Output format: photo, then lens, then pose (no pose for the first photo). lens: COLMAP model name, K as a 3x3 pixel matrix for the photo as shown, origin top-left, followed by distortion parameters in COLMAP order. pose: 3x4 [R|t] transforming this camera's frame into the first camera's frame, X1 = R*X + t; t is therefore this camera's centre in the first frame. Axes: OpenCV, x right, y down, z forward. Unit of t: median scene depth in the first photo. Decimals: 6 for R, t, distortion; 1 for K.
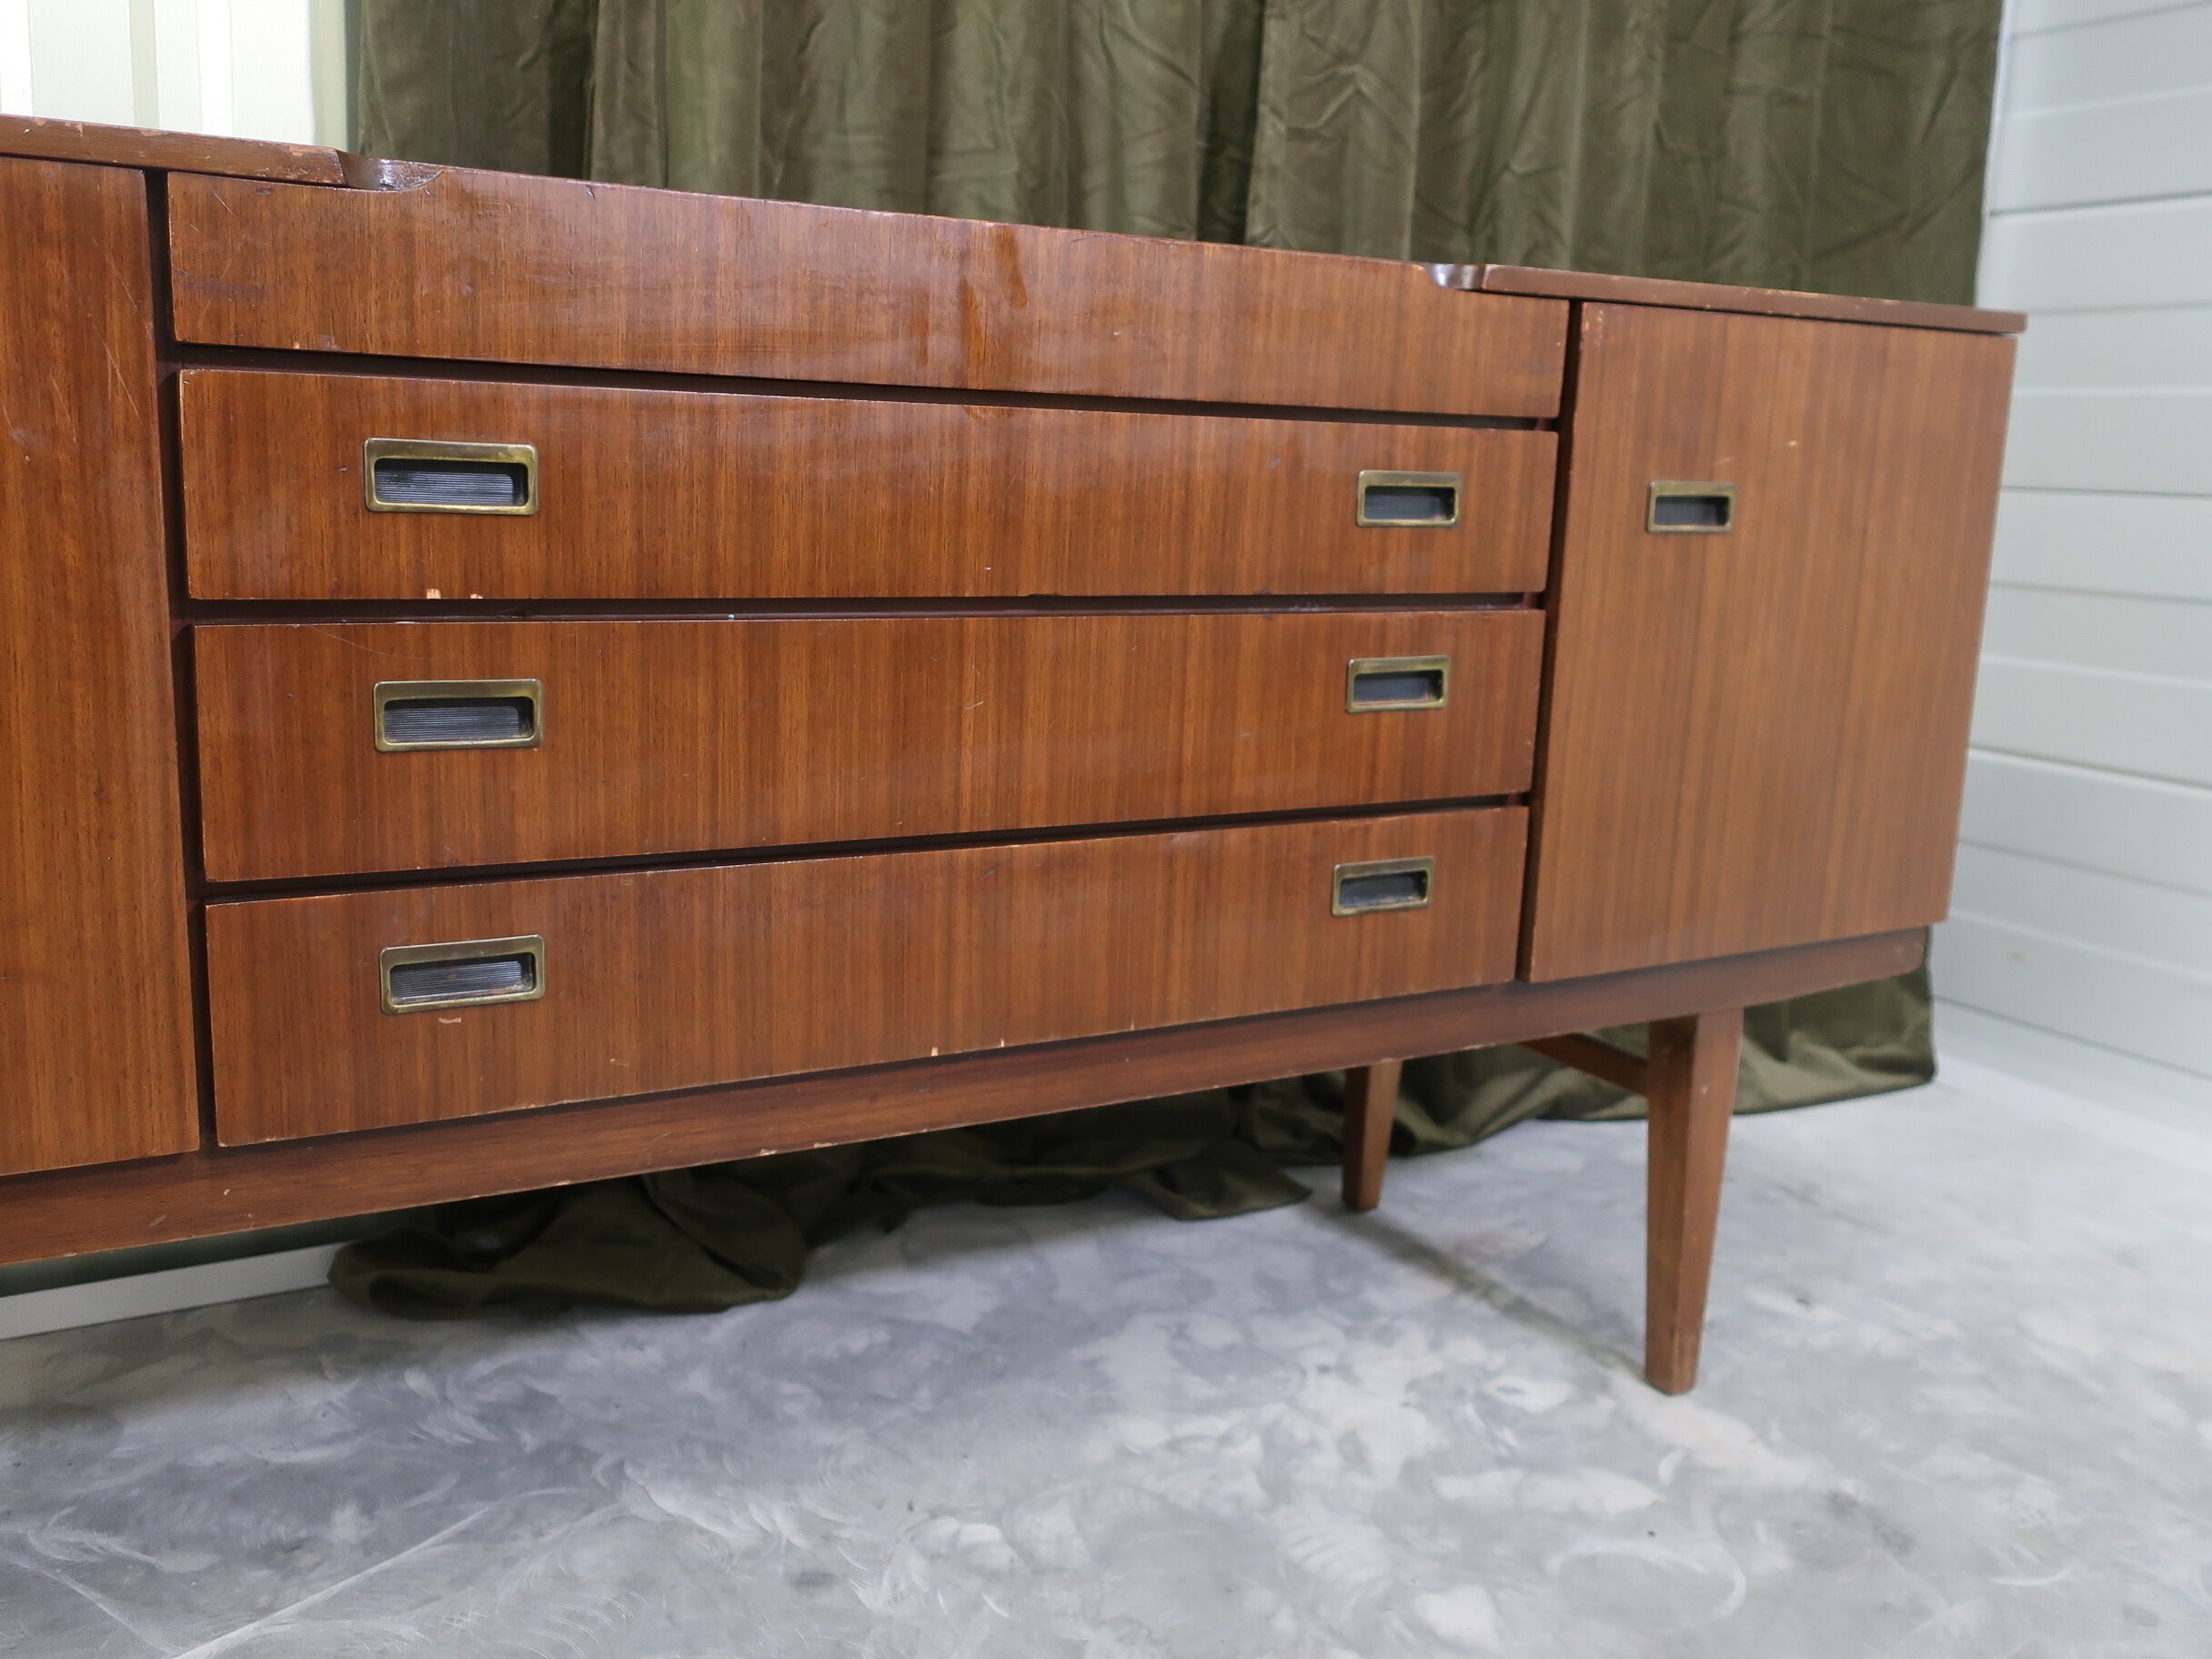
lens RADIAL K [[1938.2, 0, 1106.2], [0, 1938.2, 841.5], [0, 0, 1]] dist [-0.002009, -0.014190]
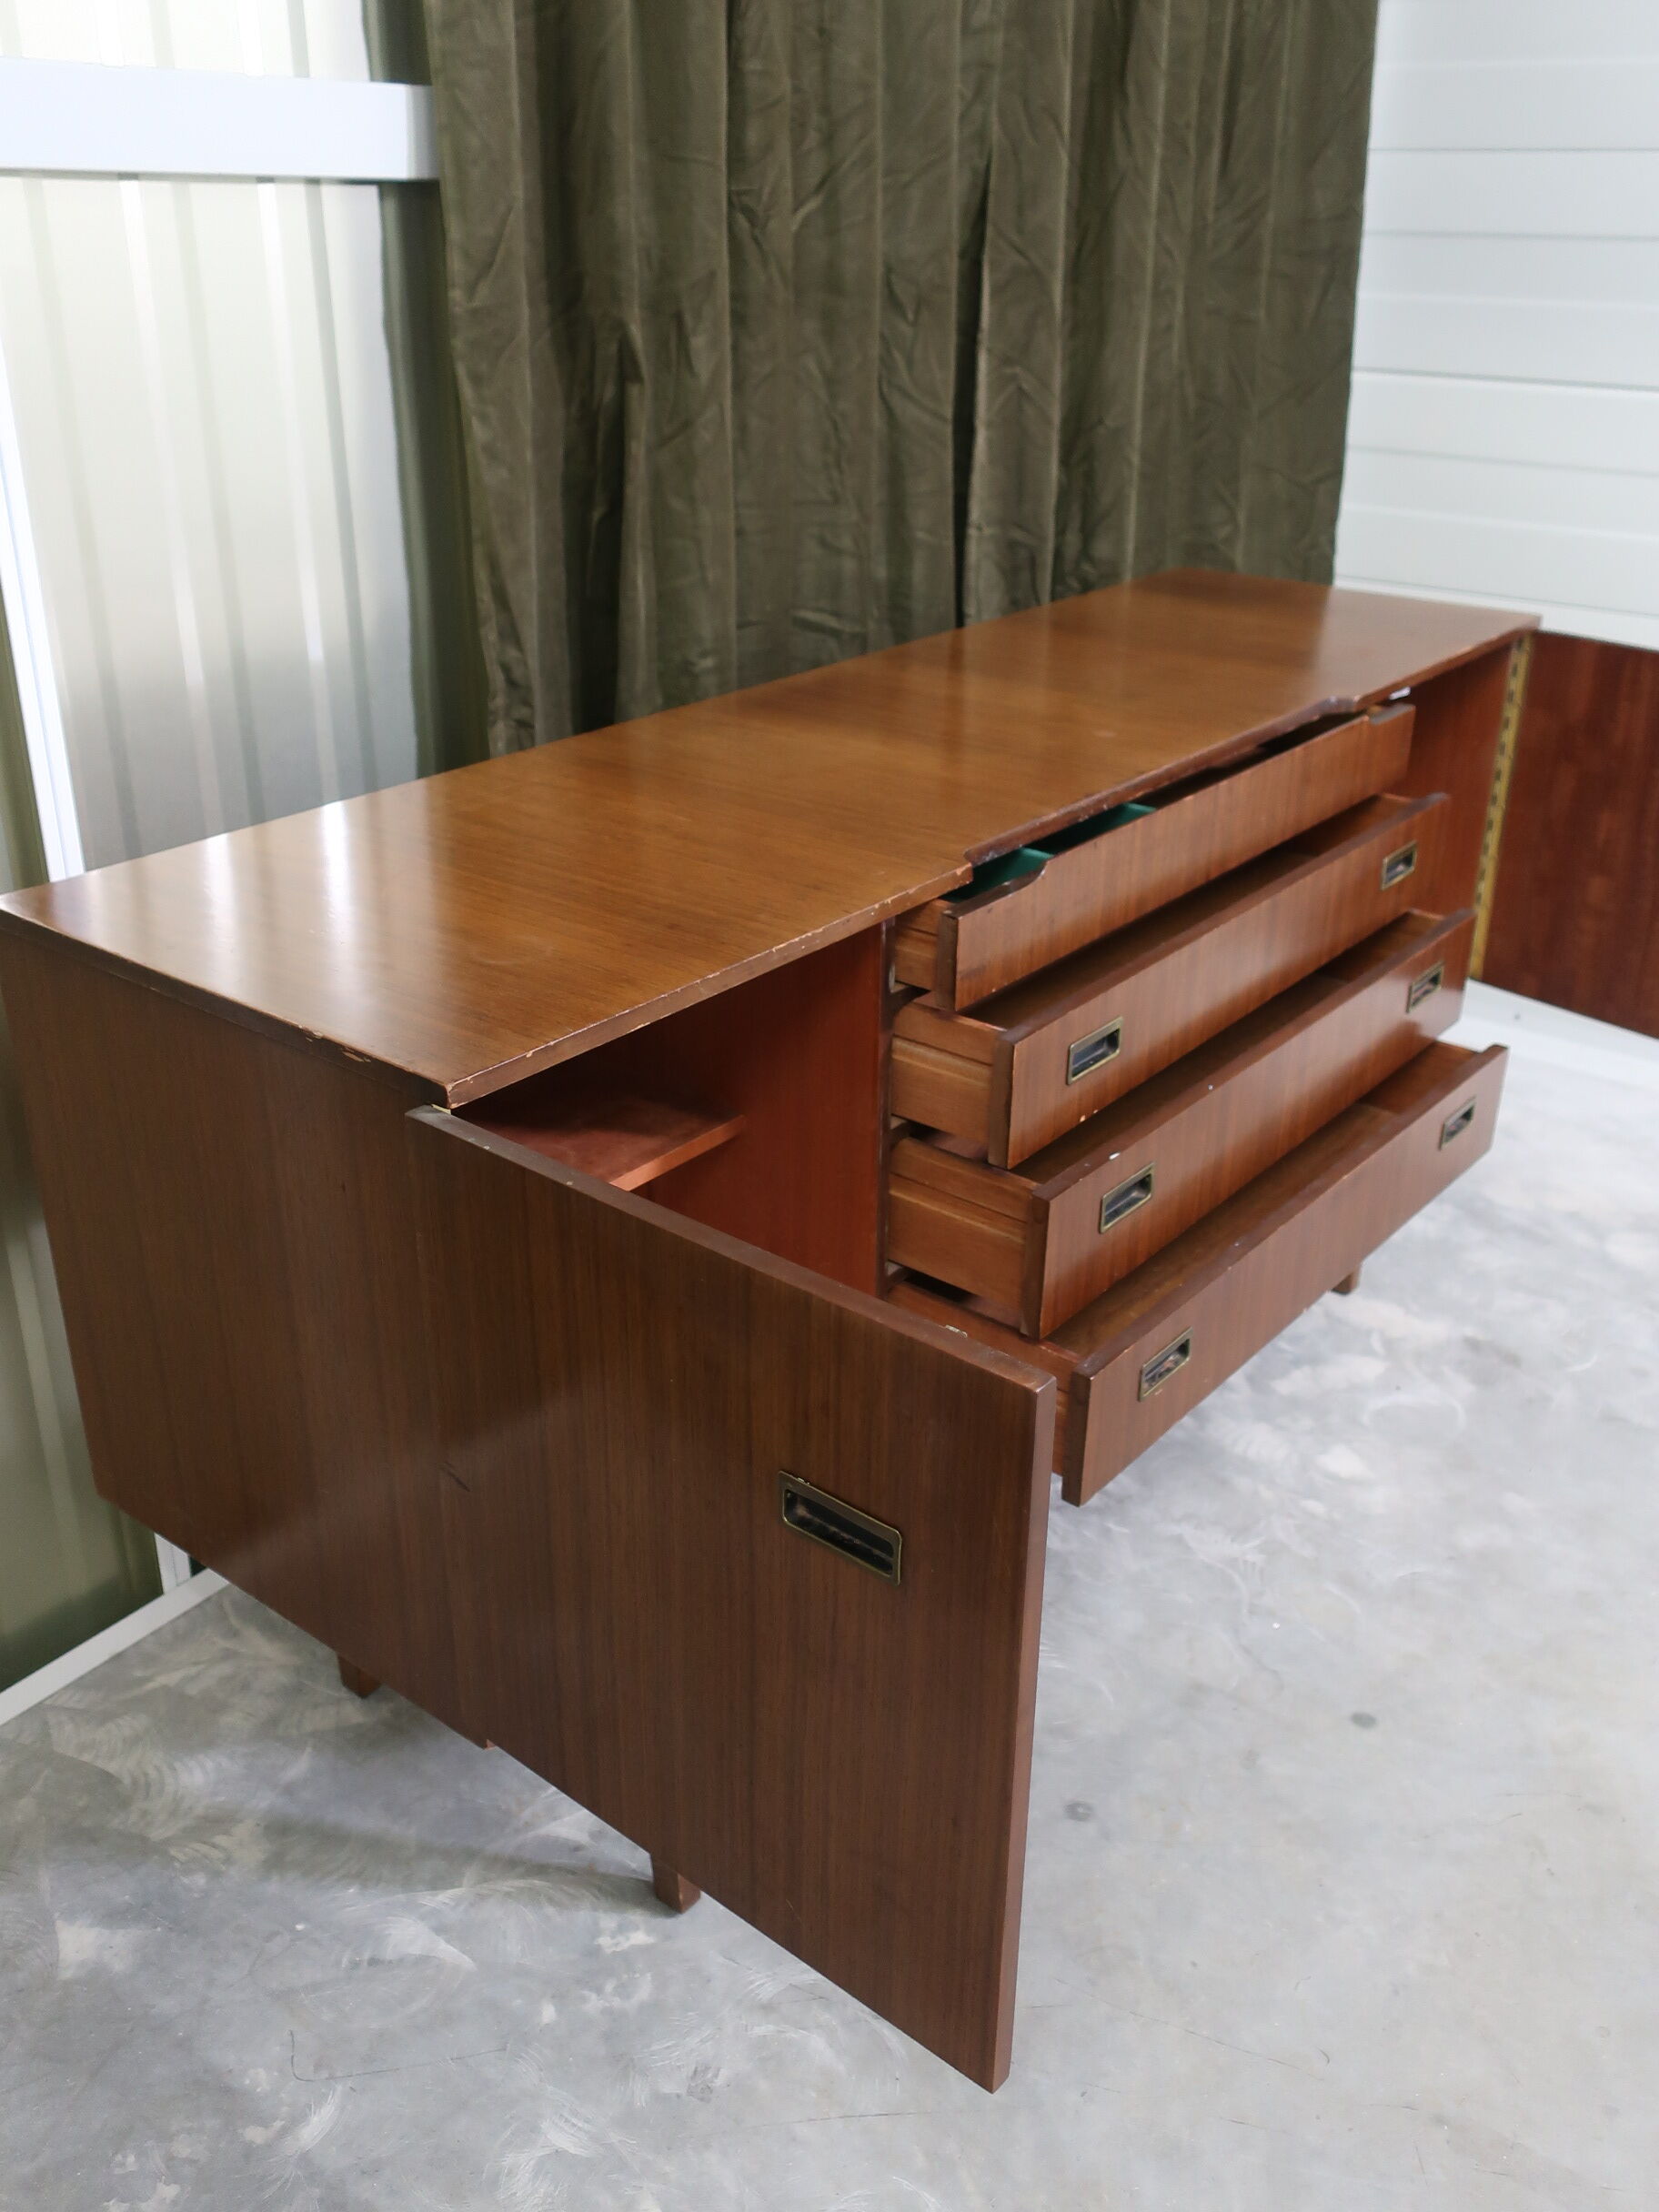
lens RADIAL K [[1938.2, 0, 829.5], [0, 1938.2, 1106.0], [0, 0, 1]] dist [-0.002009, -0.014190]
pose [[0.926758, -0.188704, 0.324824, -0.763951], [0.101783, 0.958469, 0.266416, -0.431586], [-0.361608, -0.213842, 0.907475, -0.364182]]
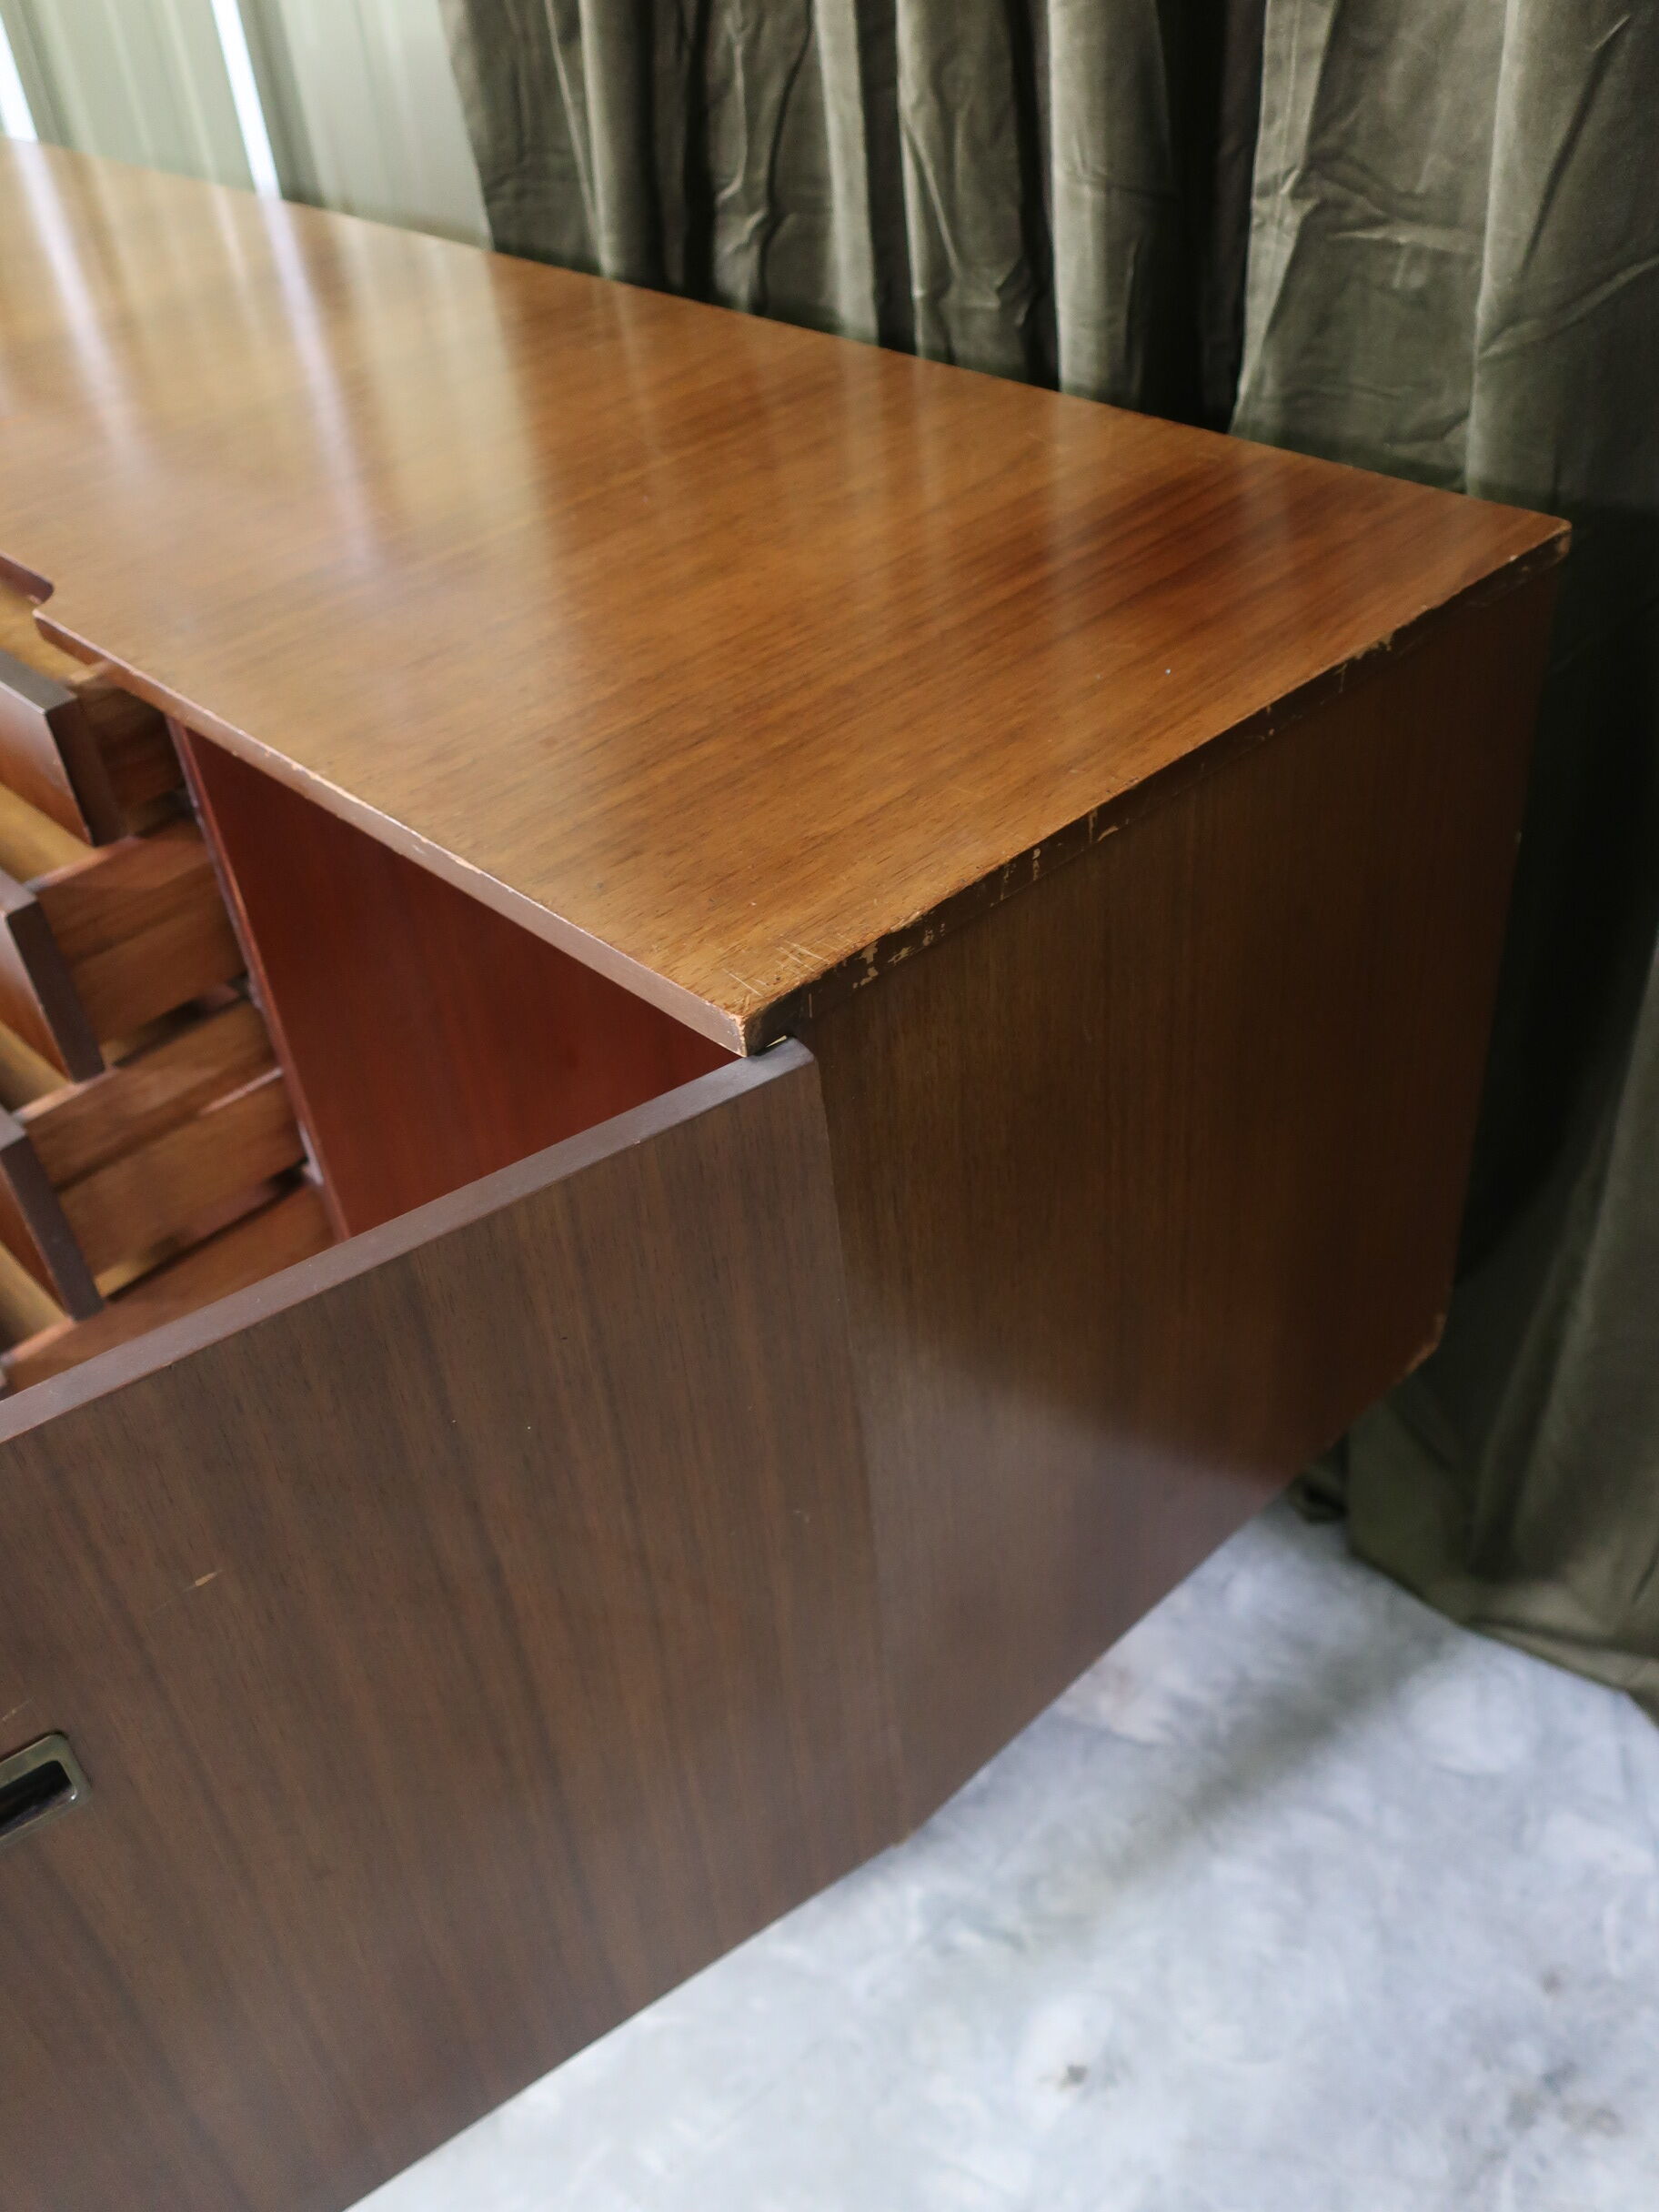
lens RADIAL K [[1938.2, 0, 829.5], [0, 1938.2, 1106.0], [0, 0, 1]] dist [-0.002009, -0.014190]
pose [[0.239358, 0.560621, -0.792724, 0.960104], [-0.107343, 0.826732, 0.552260, -0.575751], [0.964979, -0.047095, 0.258064, 1.054733]]
